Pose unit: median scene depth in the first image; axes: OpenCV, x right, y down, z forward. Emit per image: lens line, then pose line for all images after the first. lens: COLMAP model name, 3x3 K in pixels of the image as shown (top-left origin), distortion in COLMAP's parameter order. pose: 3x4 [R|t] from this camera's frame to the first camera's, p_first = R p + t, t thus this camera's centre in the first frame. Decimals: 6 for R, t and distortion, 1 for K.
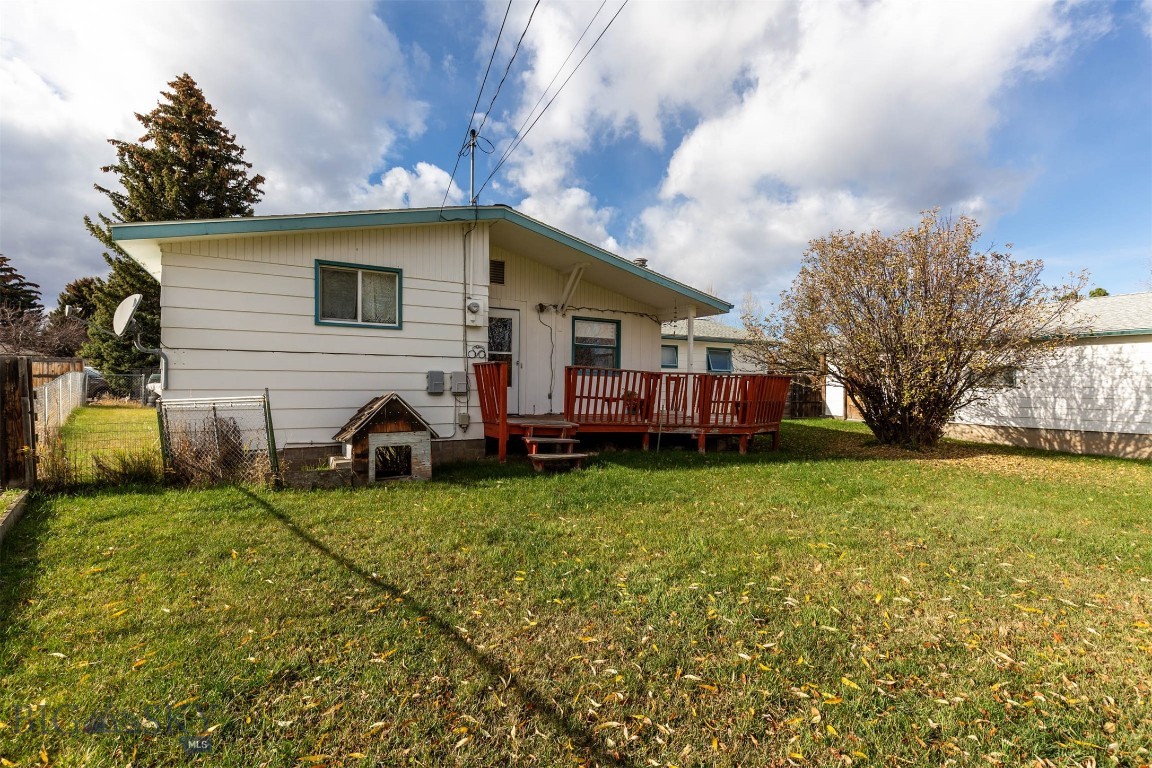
lens RADIAL K [[538.2, 0, 572.0], [0, 538.2, 389.9], [0, 0, 1]] dist [0.005636, 0.000185]
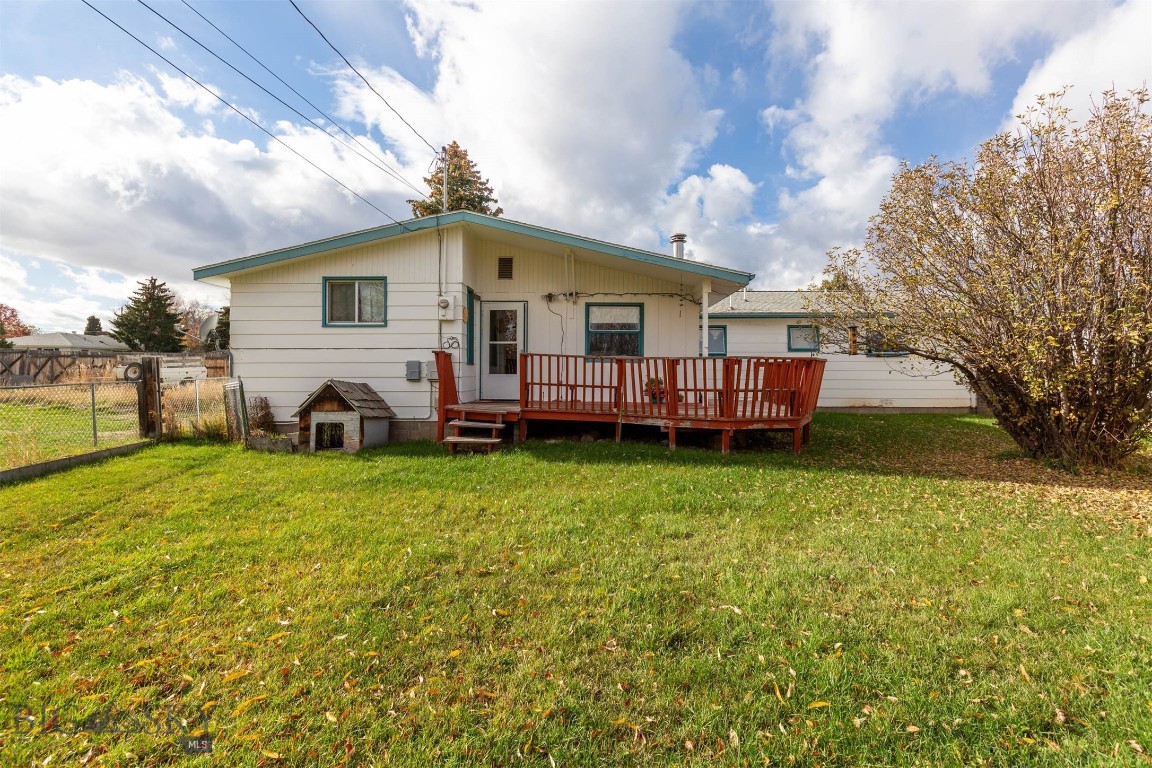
lens RADIAL K [[514.2, 0, 568.4], [0, 514.2, 373.8], [0, 0, 1]] dist [0.003127, 0.000338]
pose [[0.856019, -0.006378, -0.516906, 0.470065], [0.001132, 0.999945, -0.010463, 0.003745], [0.516944, 0.008372, 0.855978, 0.173728]]
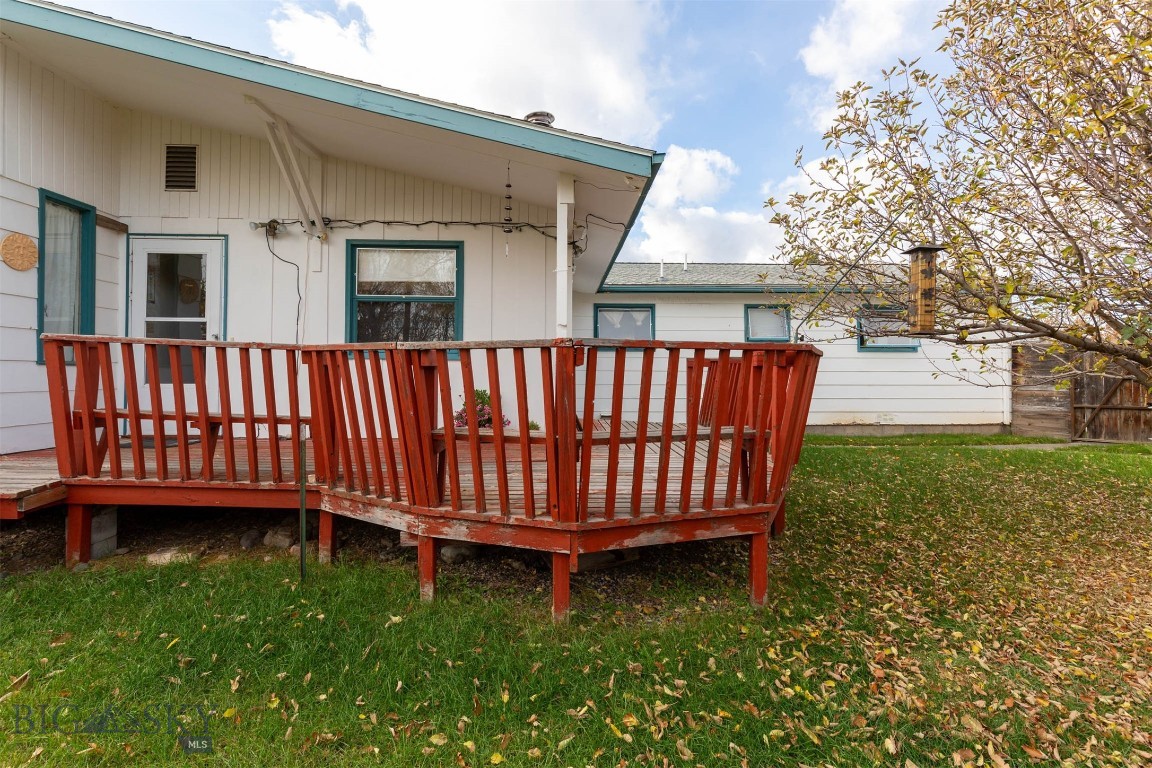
lens RADIAL K [[514.2, 0, 567.7], [0, 514.2, 379.3], [0, 0, 1]] dist [0.003127, 0.000338]
pose [[0.887029, -0.003422, -0.461701, 0.405547], [0.005062, 0.999985, 0.002314, -0.009272], [0.461686, -0.004389, 0.887032, 0.681355]]
